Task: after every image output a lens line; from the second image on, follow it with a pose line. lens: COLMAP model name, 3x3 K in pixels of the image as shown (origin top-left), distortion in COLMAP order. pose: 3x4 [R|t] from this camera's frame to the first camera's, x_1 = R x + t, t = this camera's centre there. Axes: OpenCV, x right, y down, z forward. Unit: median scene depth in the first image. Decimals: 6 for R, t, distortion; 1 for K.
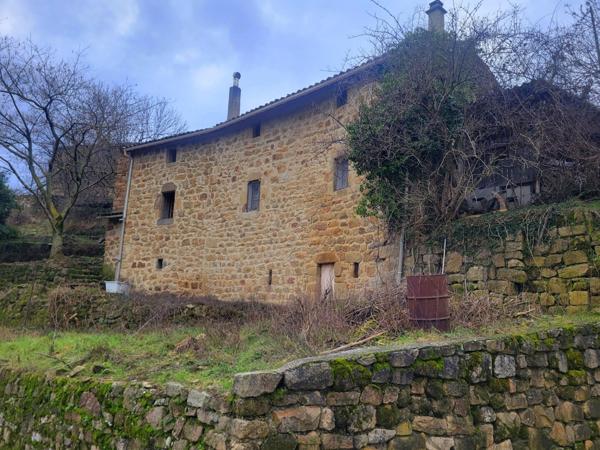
lens RADIAL K [[489.8, 0, 300.0], [0, 489.8, 225.0], [0, 0, 1]] dist [-0.003720, -0.000976]
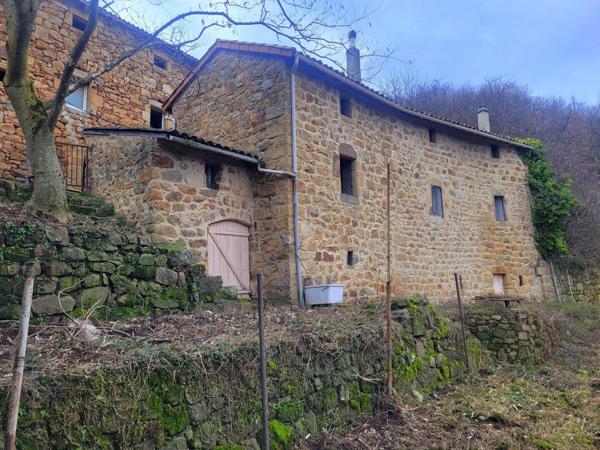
lens RADIAL K [[489.7, 0, 298.2], [0, 489.7, 216.2], [0, 0, 1]] dist [0.012464, -0.000724]
pose [[0.163879, 0.113352, 0.979946, -1.076751], [-0.162272, 0.982942, -0.086561, 0.100450], [-0.973042, -0.144832, 0.179477, 1.031236]]
